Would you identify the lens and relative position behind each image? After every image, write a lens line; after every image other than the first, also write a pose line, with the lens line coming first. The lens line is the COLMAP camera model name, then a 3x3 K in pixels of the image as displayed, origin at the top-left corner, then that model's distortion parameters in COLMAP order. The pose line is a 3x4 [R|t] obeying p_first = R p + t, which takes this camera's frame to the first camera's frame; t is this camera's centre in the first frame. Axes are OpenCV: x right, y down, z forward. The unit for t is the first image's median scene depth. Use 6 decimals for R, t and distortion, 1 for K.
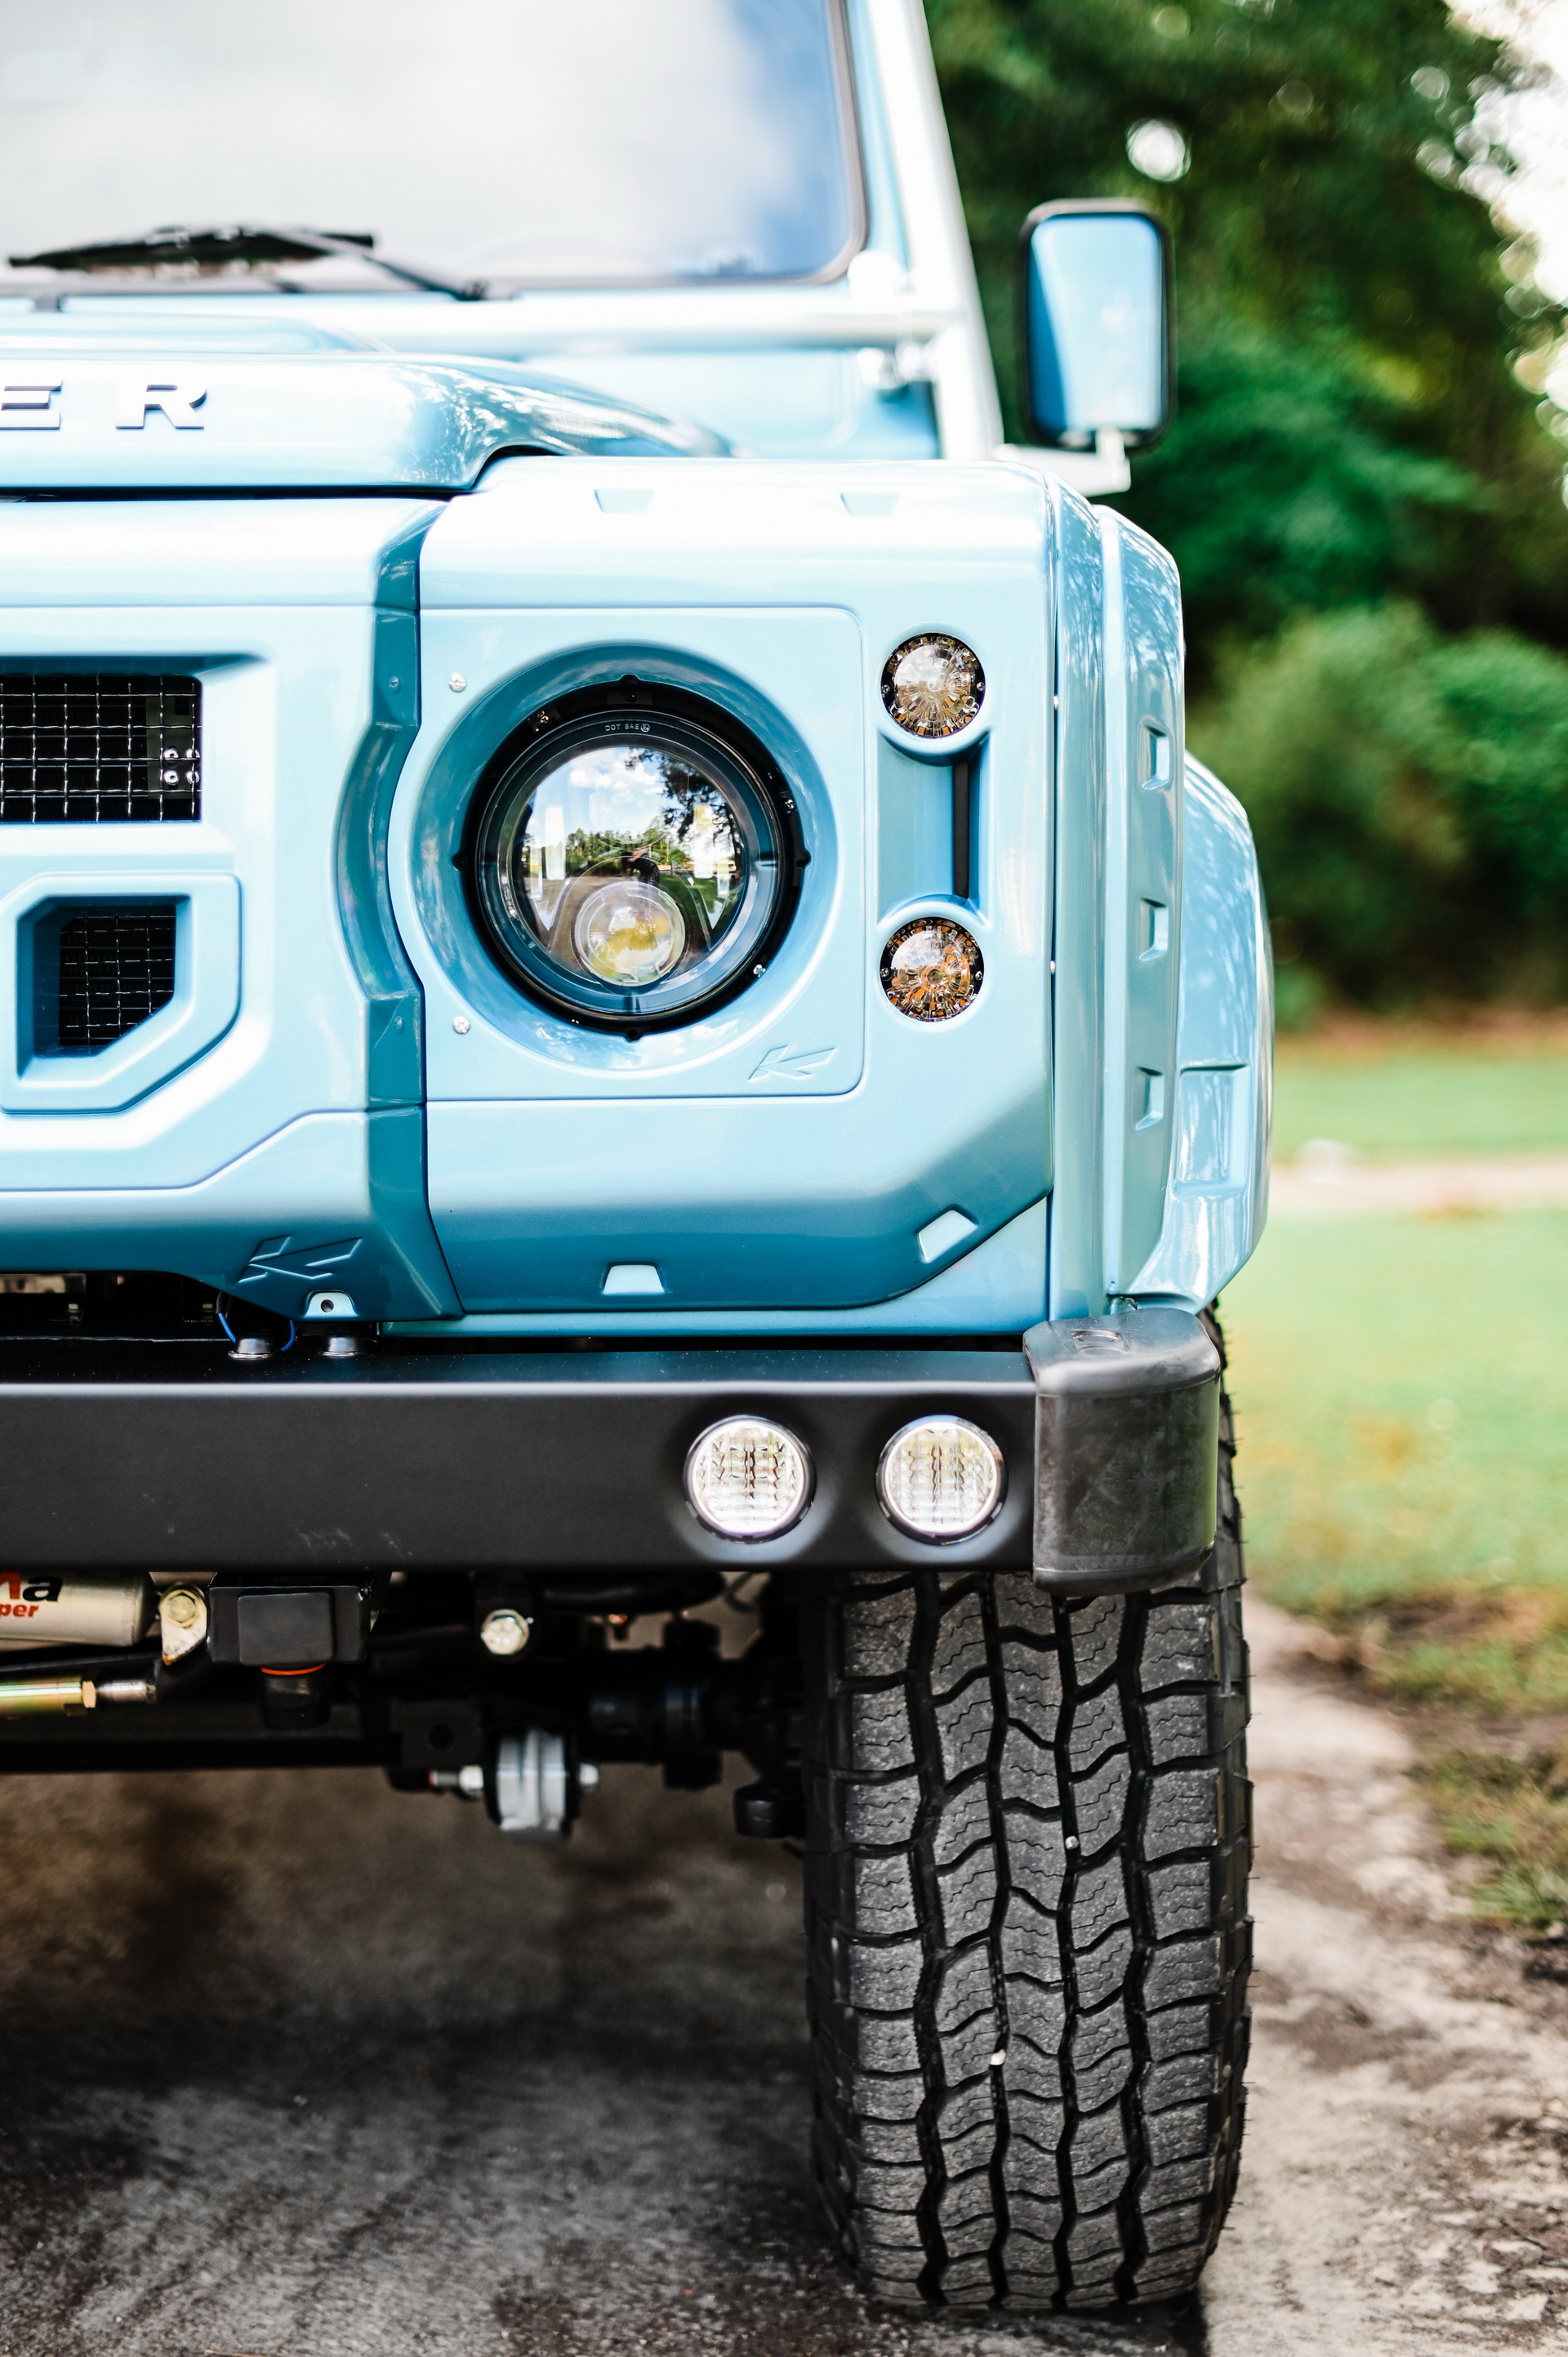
lens RADIAL K [[3667.8, 0, 815.9], [0, 3667.8, 1180.8], [0, 0, 1]] dist [-0.006795, 0.080531]
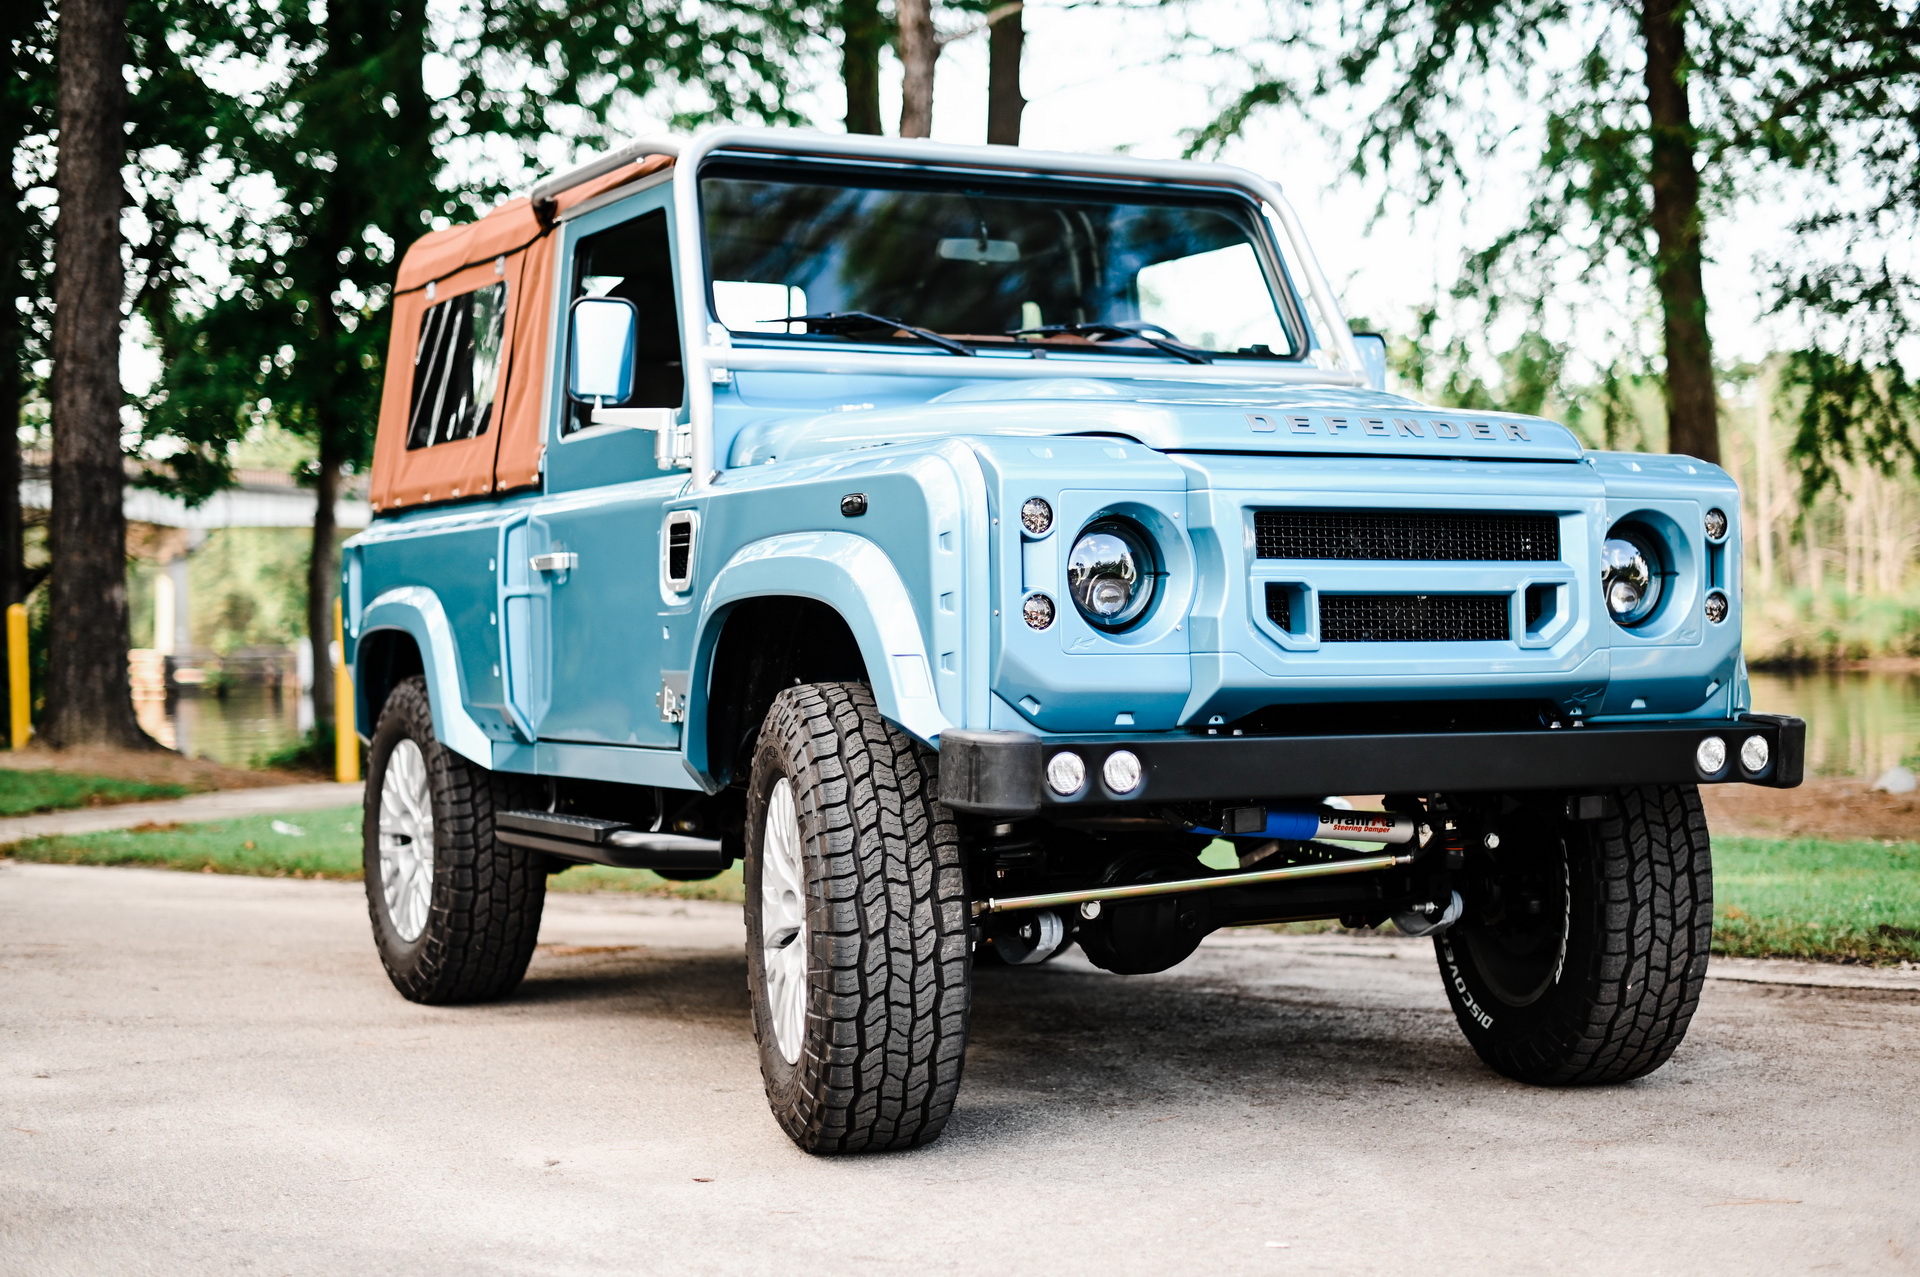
lens RADIAL K [[2845.4, 0, 955.7], [0, 2845.4, 476.8], [0, 0, 1]] dist [-0.491593, 2.170352]
pose [[0.889206, 0.025382, 0.456802, -1.608210], [0.040953, 0.990036, -0.134730, 0.126851], [-0.455670, 0.138510, 0.879307, -0.856240]]
